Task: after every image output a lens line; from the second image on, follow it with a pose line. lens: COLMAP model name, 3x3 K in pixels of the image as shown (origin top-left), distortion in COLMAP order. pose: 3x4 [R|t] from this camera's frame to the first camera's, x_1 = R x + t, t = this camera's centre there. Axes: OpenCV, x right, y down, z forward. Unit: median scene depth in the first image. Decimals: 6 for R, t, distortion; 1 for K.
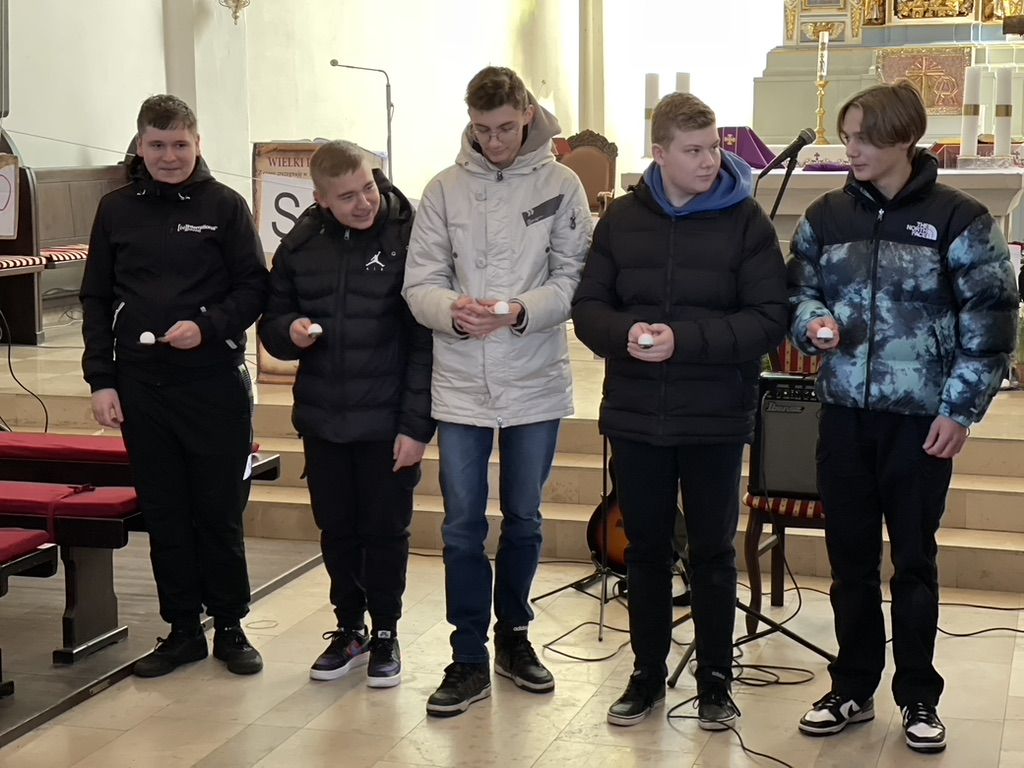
lens RADIAL K [[1896.7, 0, 528.8], [0, 1896.7, 371.9], [0, 0, 1]] dist [0.220793, 0.000000]
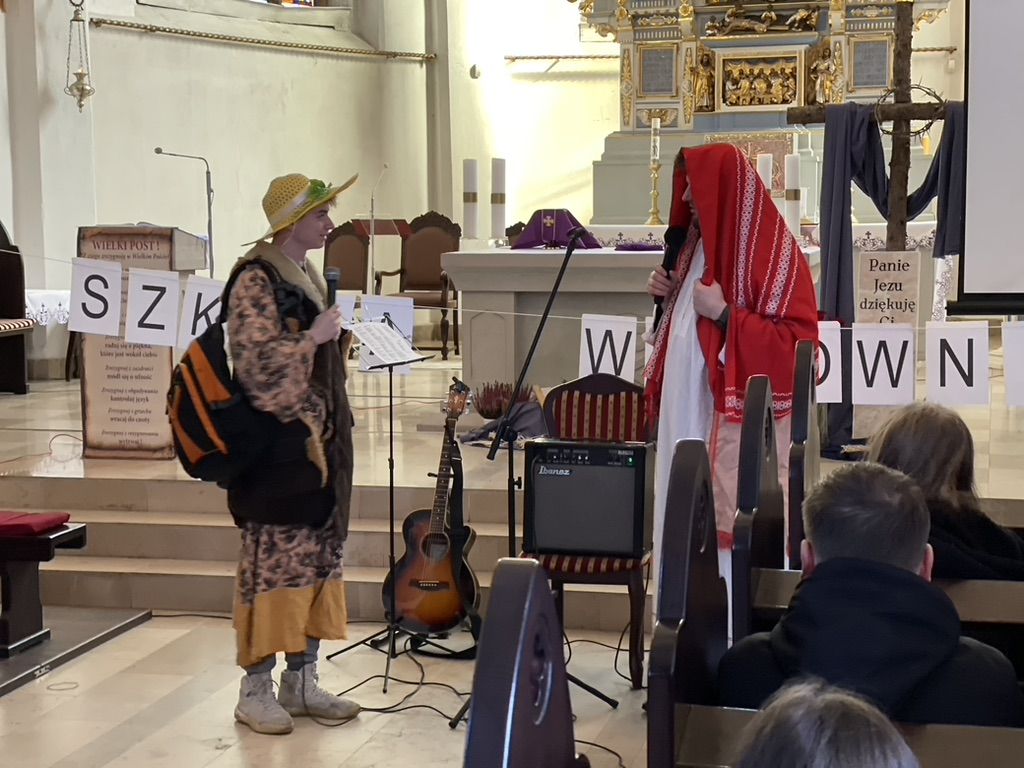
lens RADIAL K [[1896.7, 0, 504.6], [0, 1896.7, 378.3], [0, 0, 1]] dist [0.220793, 0.000000]
pose [[0.999004, -0.010880, 0.043274, 0.051622], [0.012504, 0.999221, -0.037442, 0.005605], [-0.042833, 0.037946, 0.998361, -0.063284]]
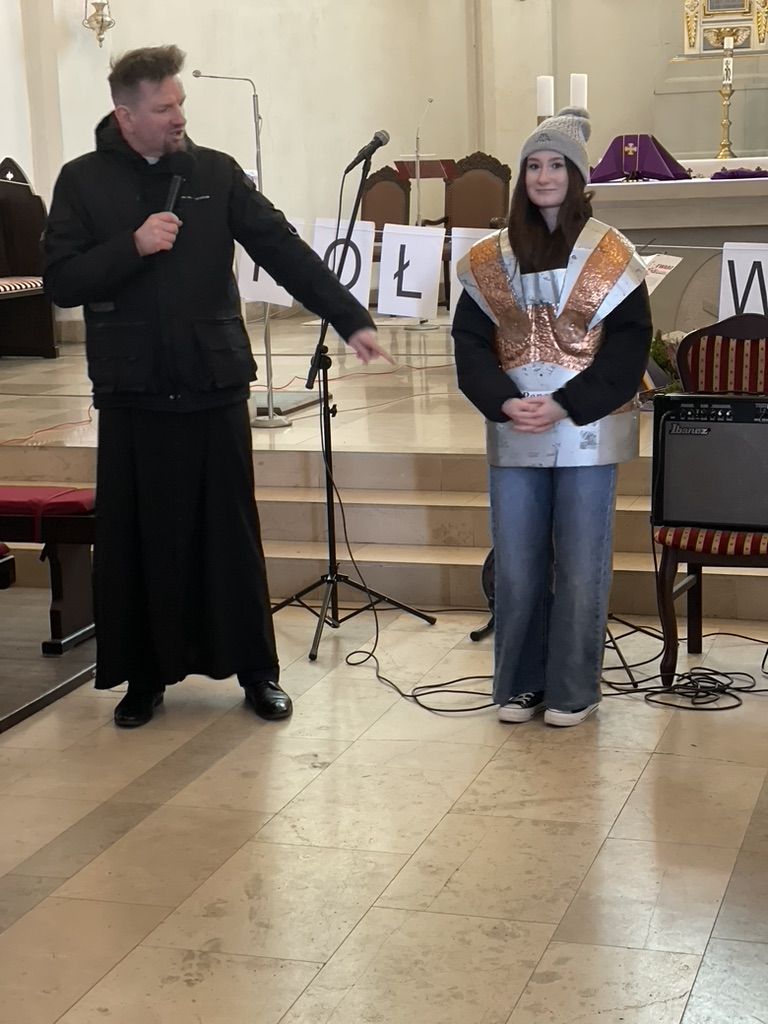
lens RADIAL K [[1896.7, 0, 385.1], [0, 1896.7, 504.6], [0, 0, 1]] dist [0.220793, 0.000000]
pose [[0.999330, -0.026808, -0.024922, 0.007494], [0.027918, 0.998582, 0.045335, 0.006879], [0.023671, -0.046000, 0.998661, 0.090119]]
